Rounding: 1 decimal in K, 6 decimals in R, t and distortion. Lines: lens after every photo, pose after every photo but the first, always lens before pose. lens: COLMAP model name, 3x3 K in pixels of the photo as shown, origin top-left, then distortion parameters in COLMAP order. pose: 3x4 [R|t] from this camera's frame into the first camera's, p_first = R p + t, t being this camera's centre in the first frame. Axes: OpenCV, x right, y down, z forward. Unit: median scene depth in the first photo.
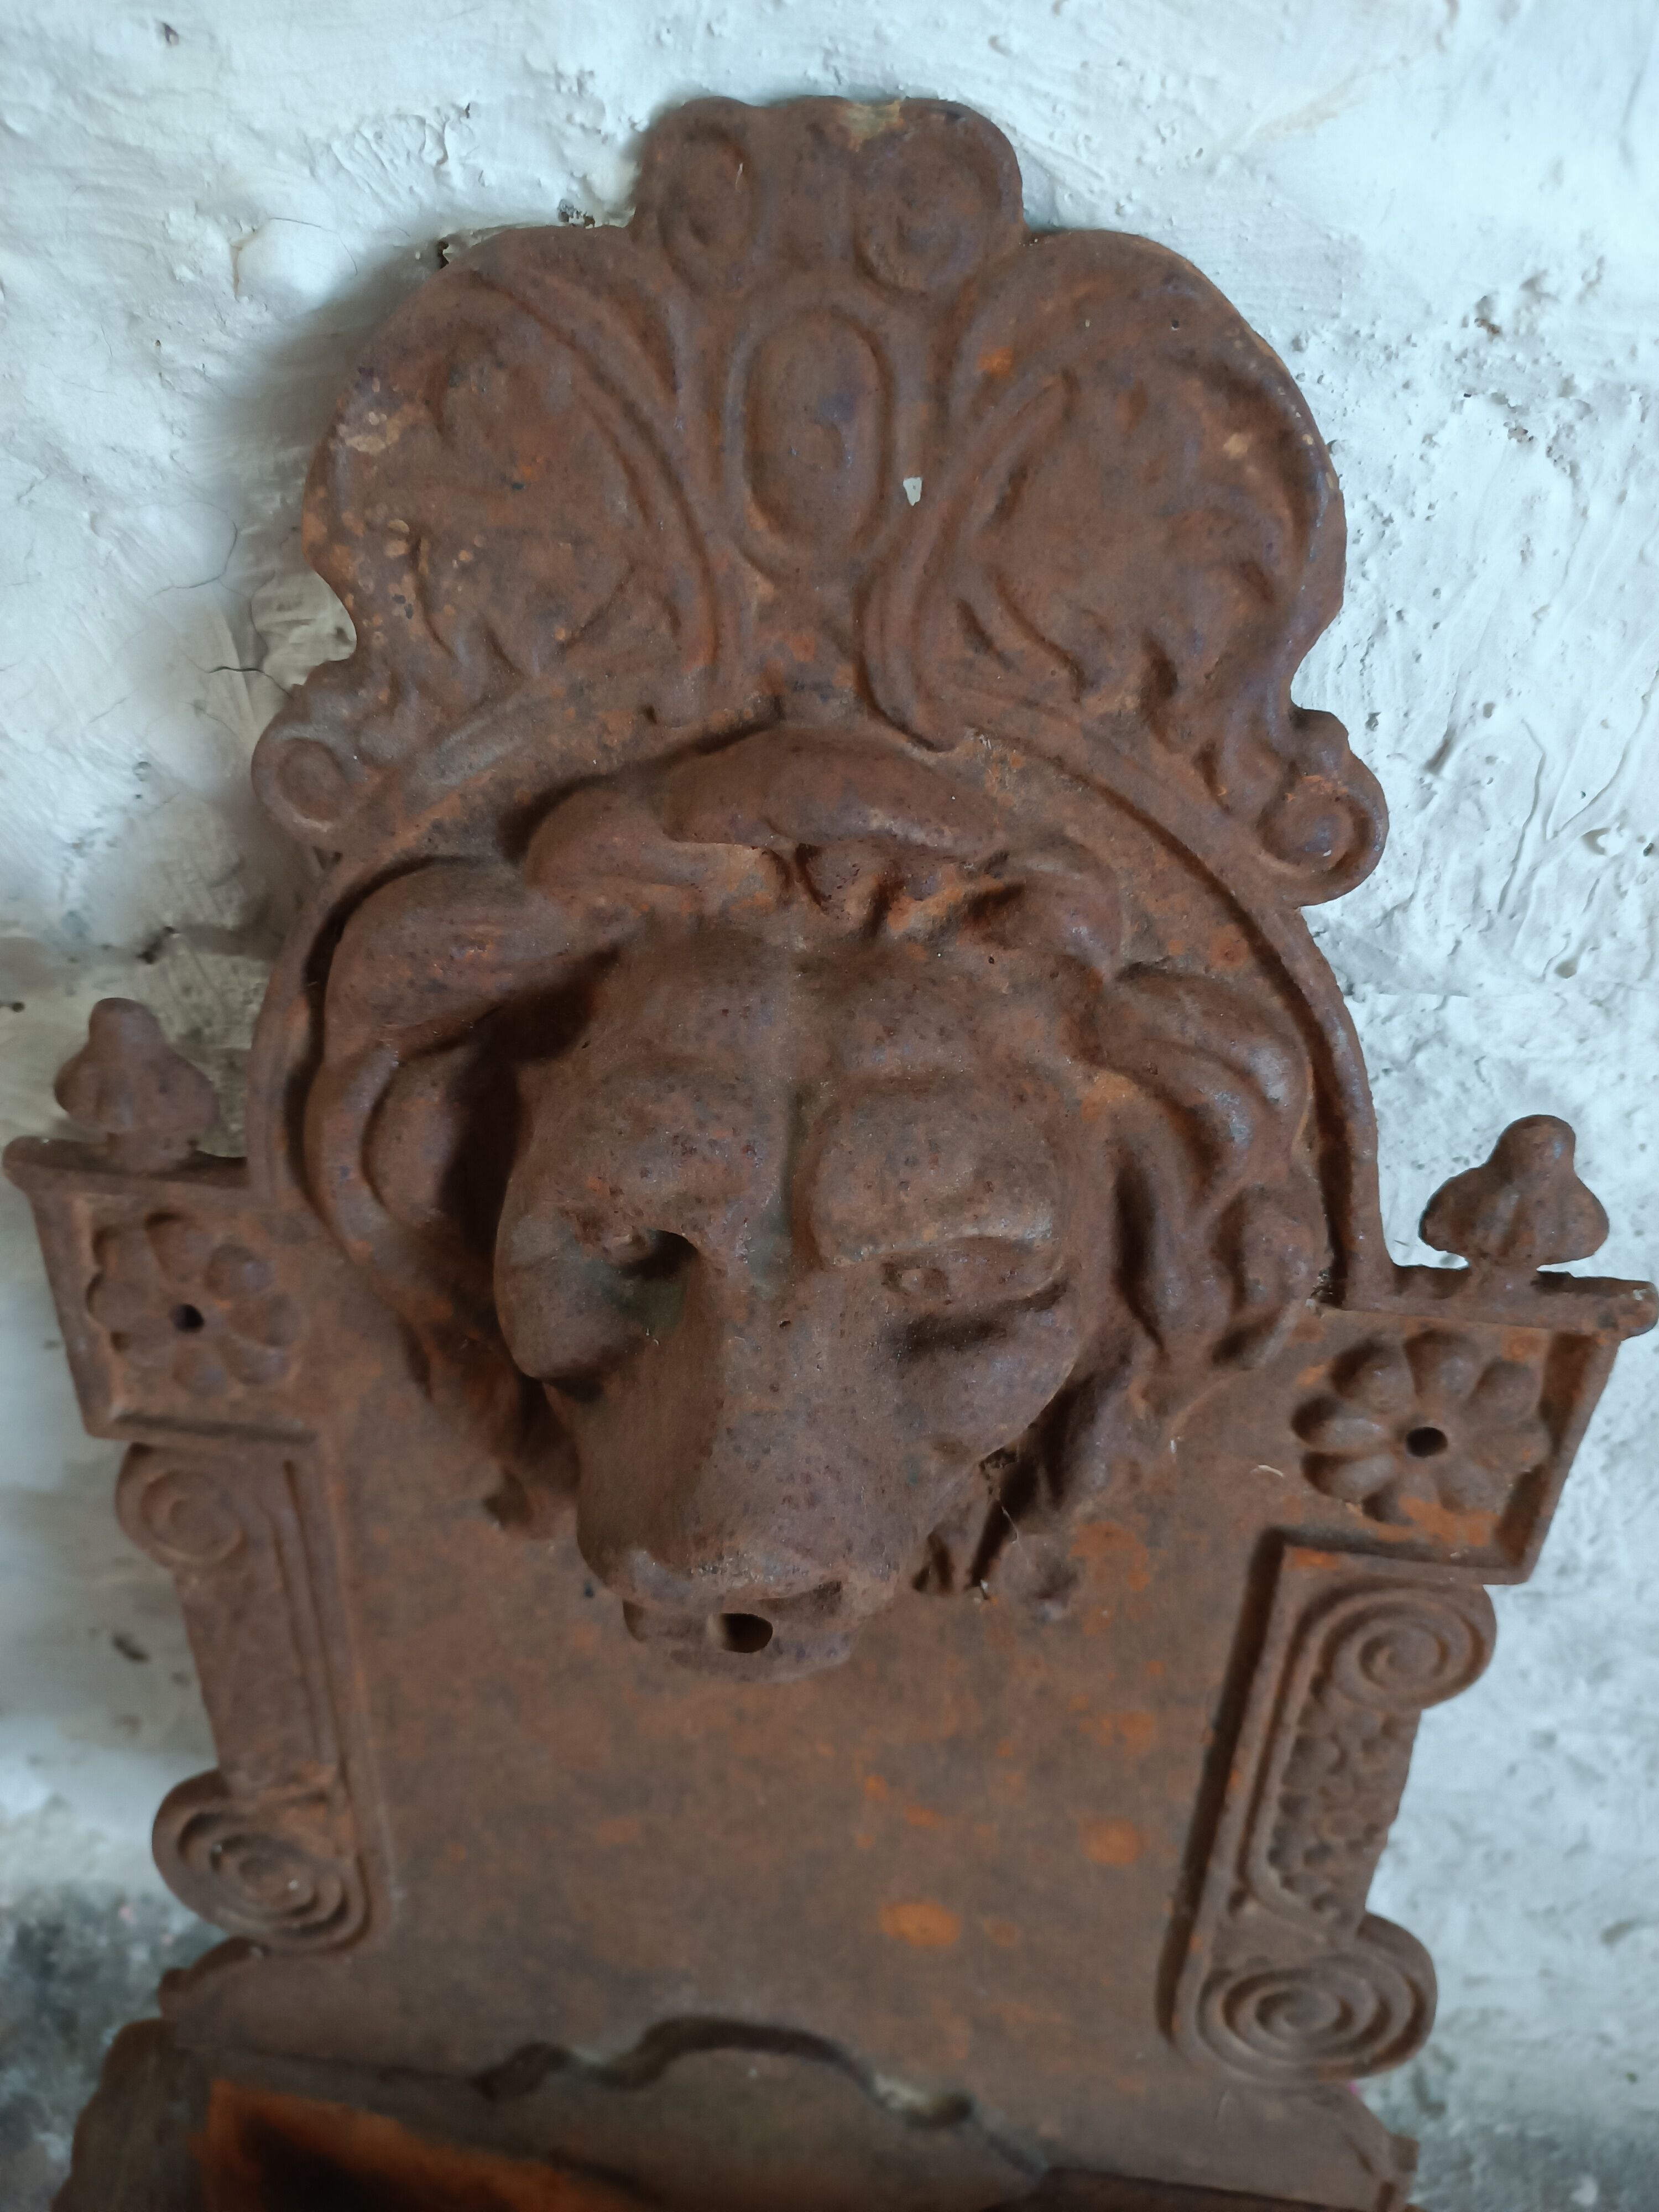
lens RADIAL K [[1636.3, 0, 829.5], [0, 1636.3, 1106.0], [0, 0, 1]] dist [-0.006066, -0.012029]
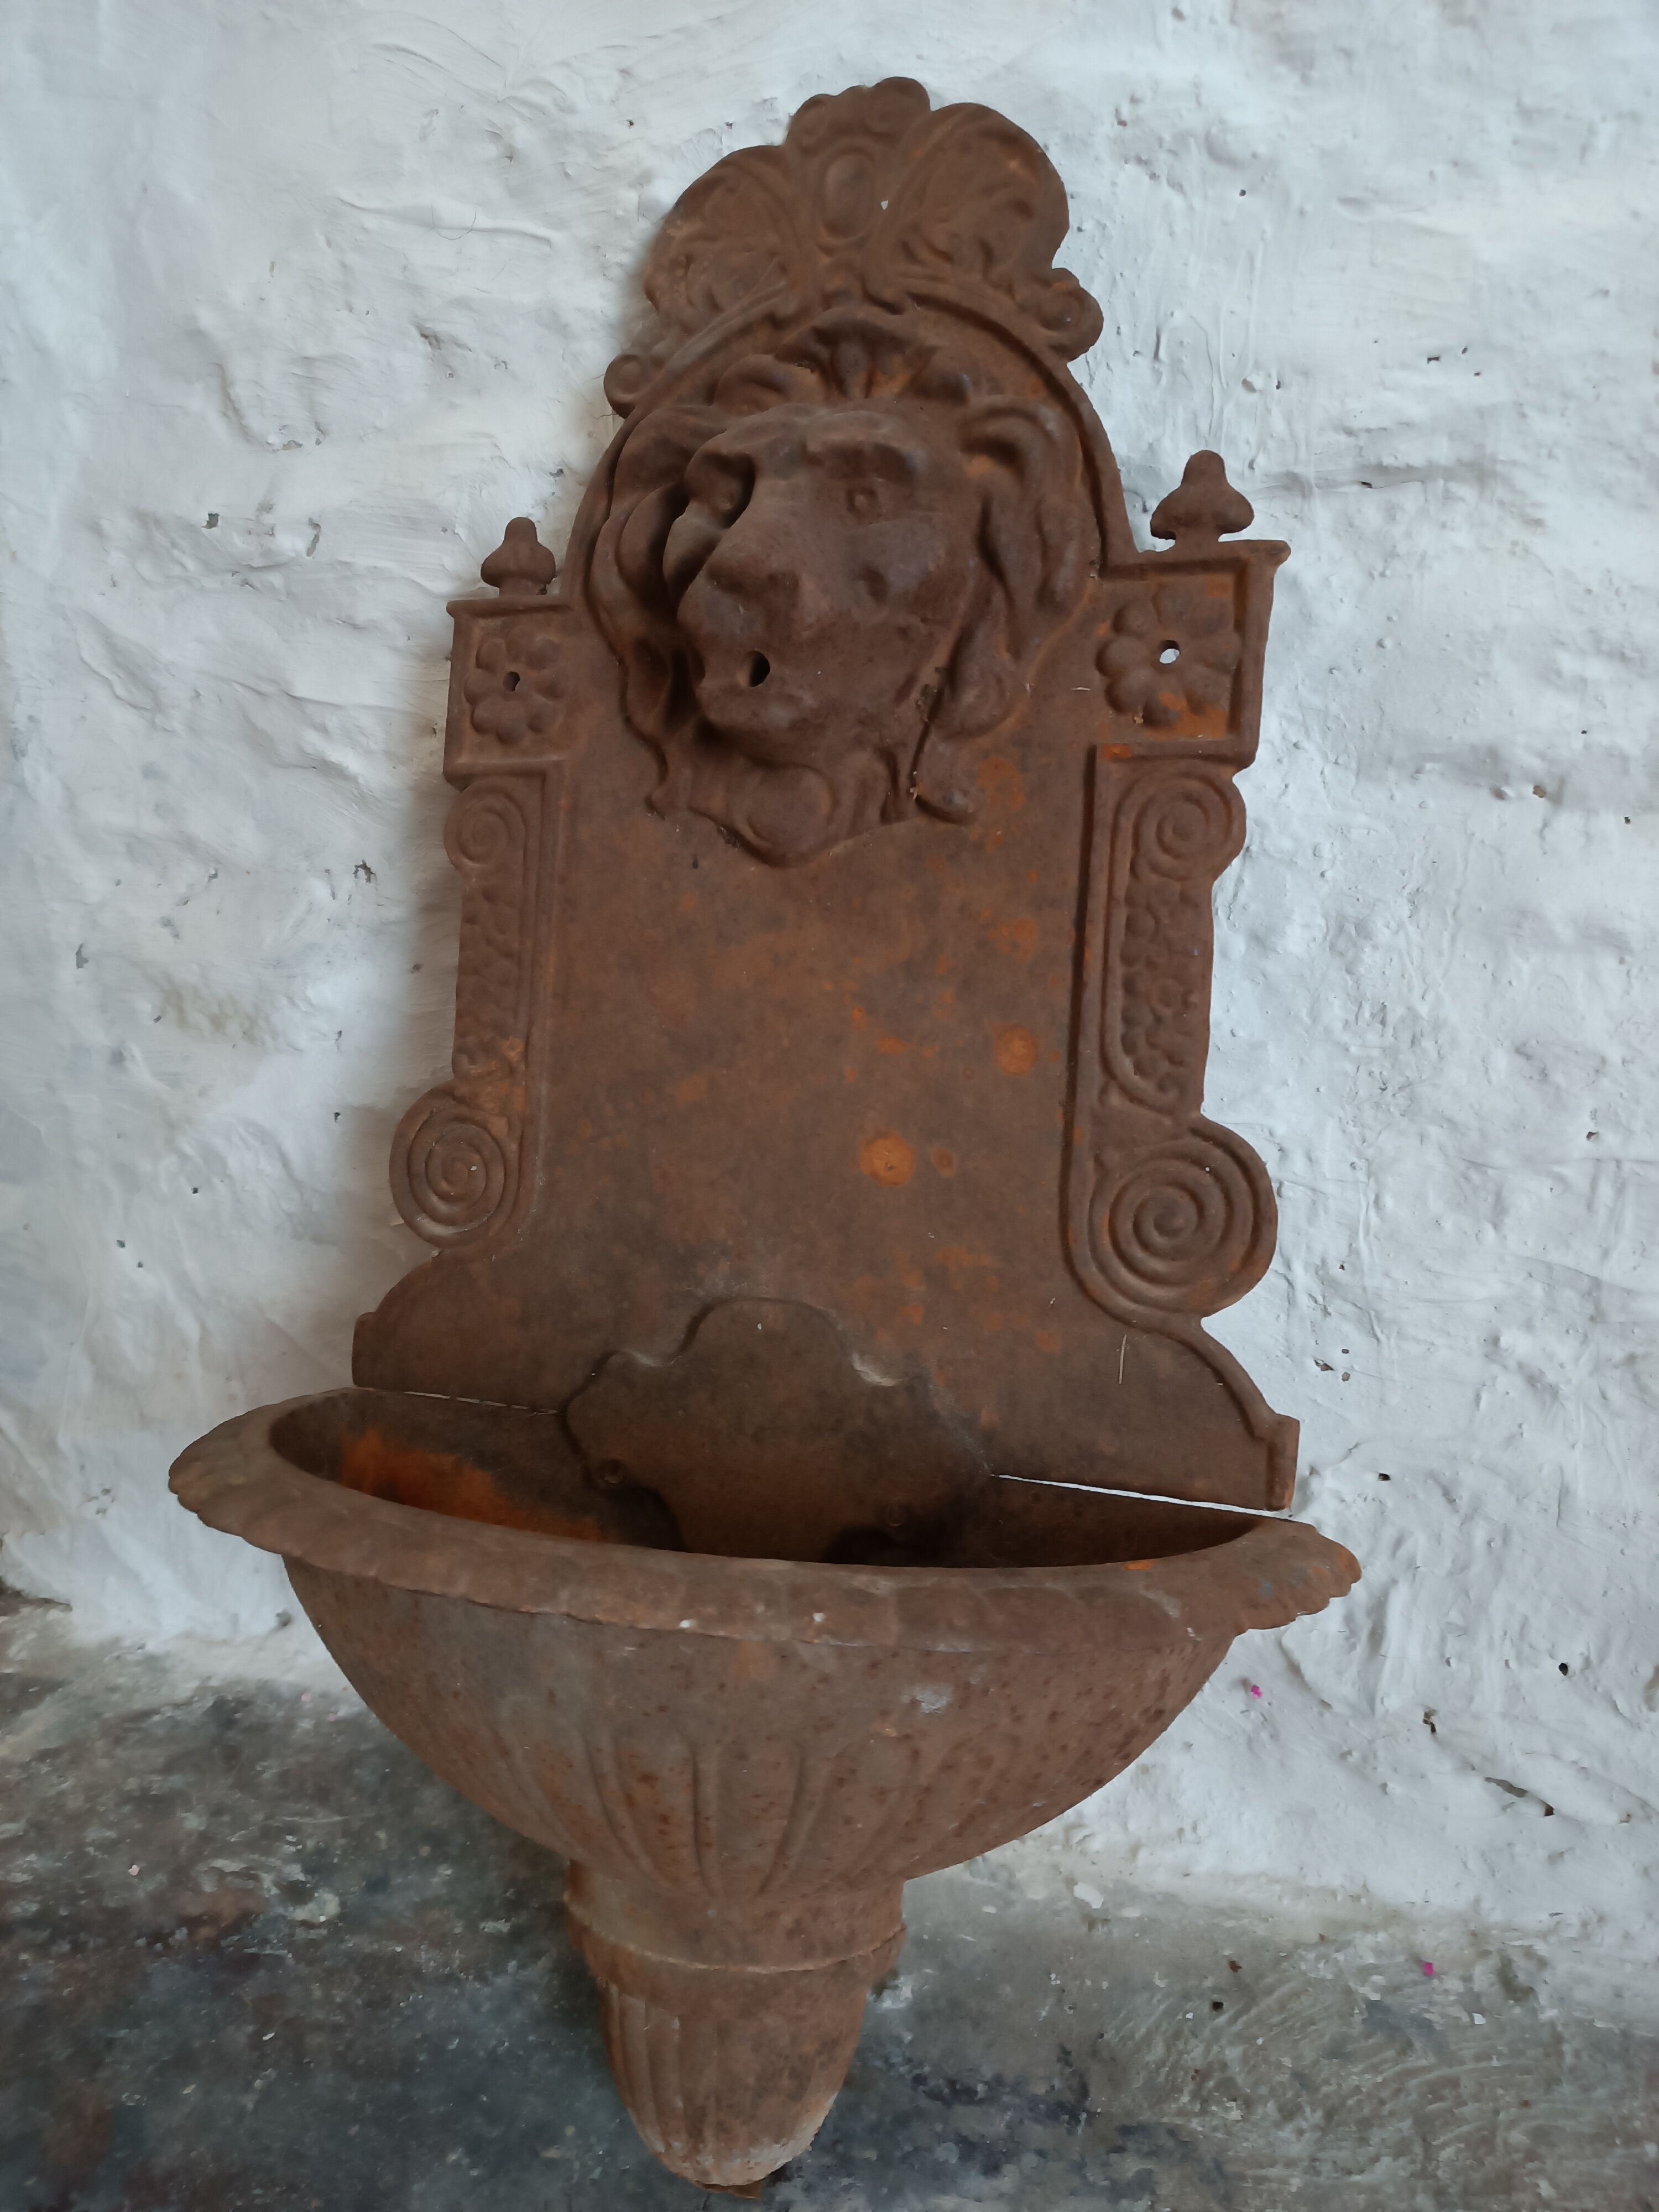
lens RADIAL K [[1601.3, 0, 826.2], [0, 1601.3, 1100.0], [0, 0, 1]] dist [0.019488, -0.021720]
pose [[0.969887, 0.014827, -0.243103, 0.369750], [-0.143724, 0.840667, -0.522132, 1.300211], [0.196627, 0.541349, 0.817483, -0.156953]]
